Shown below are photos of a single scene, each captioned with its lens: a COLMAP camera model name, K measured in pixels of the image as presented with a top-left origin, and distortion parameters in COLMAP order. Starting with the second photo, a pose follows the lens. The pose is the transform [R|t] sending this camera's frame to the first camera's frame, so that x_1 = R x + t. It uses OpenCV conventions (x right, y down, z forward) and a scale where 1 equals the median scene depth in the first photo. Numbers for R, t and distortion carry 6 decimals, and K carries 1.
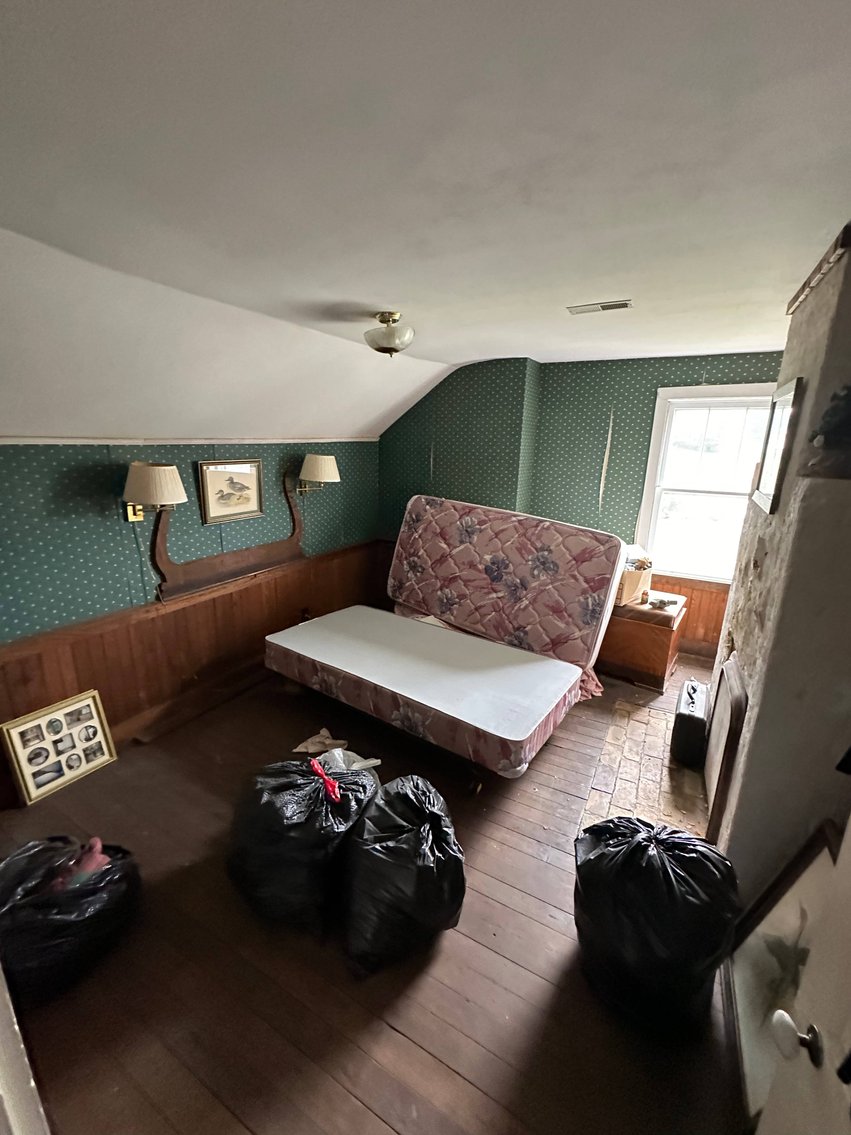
lens RADIAL K [[456.3, 0, 424.6], [0, 456.3, 565.2], [0, 0, 1]] dist [-0.000250, -0.000435]
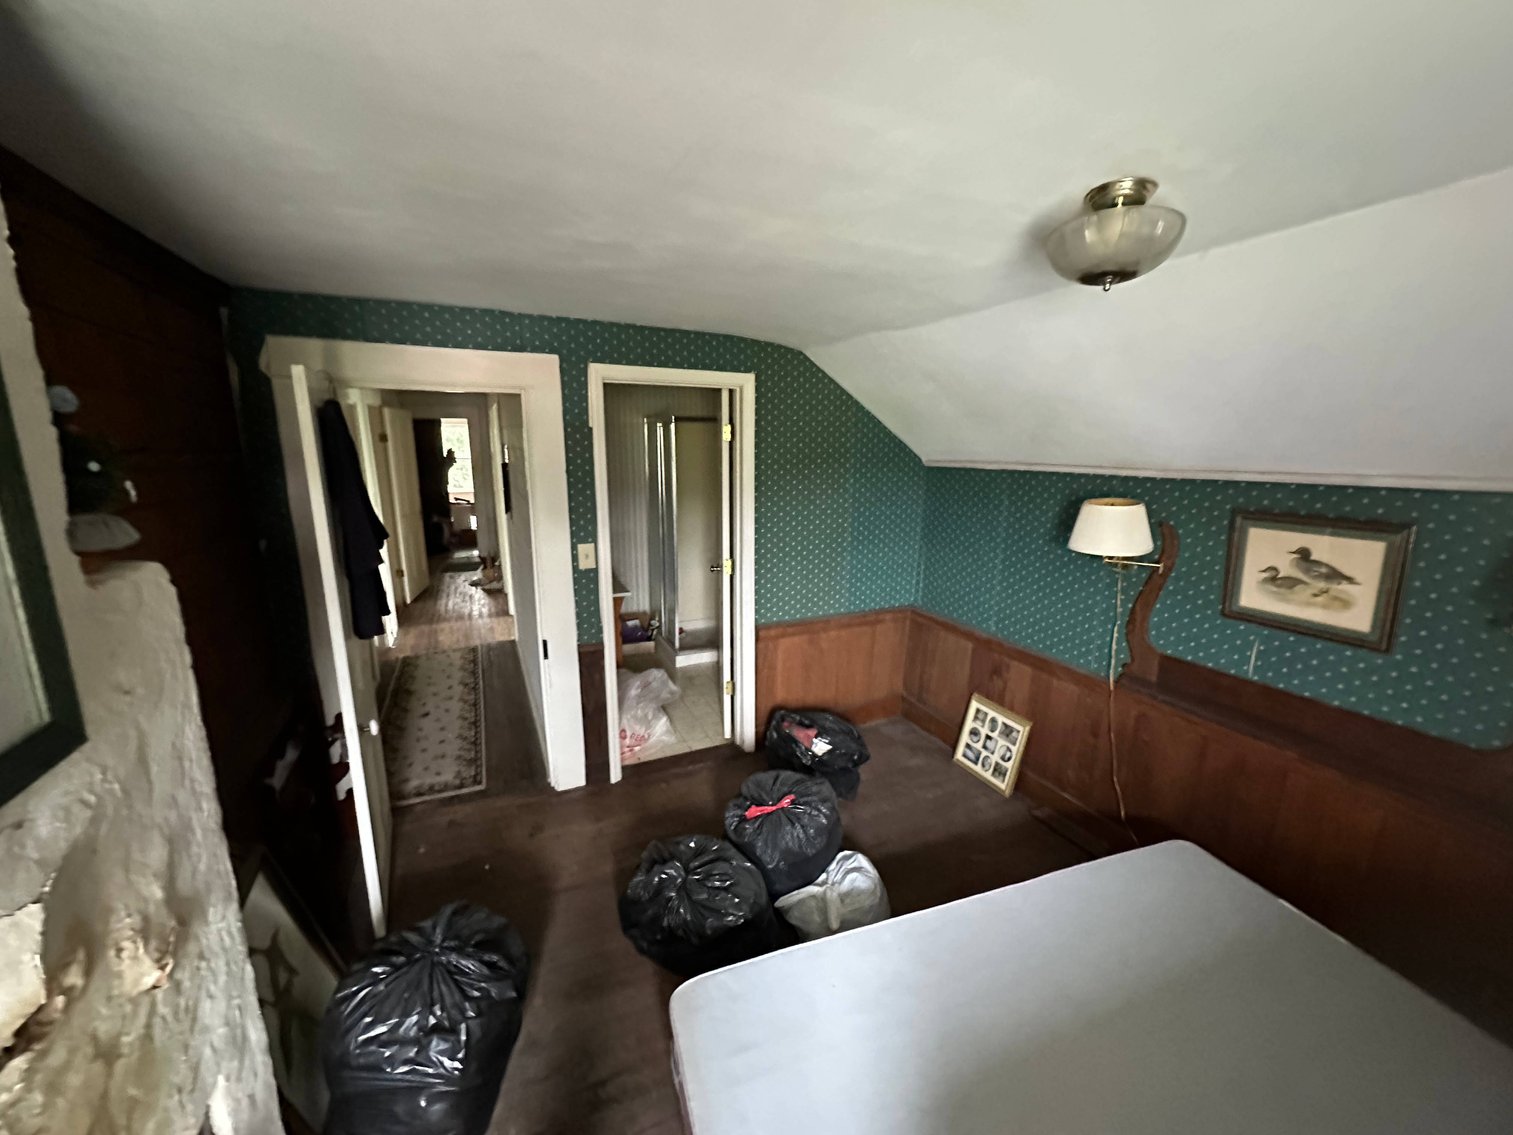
lens RADIAL K [[608.3, 0, 756.6], [0, 608.3, 565.3], [0, 0, 1]] dist [-0.000250, -0.000435]
pose [[-0.593930, 0.138784, -0.792456, 0.602937], [-0.221118, 0.918915, 0.326654, -0.334291], [0.773534, 0.369235, -0.515083, 1.132765]]
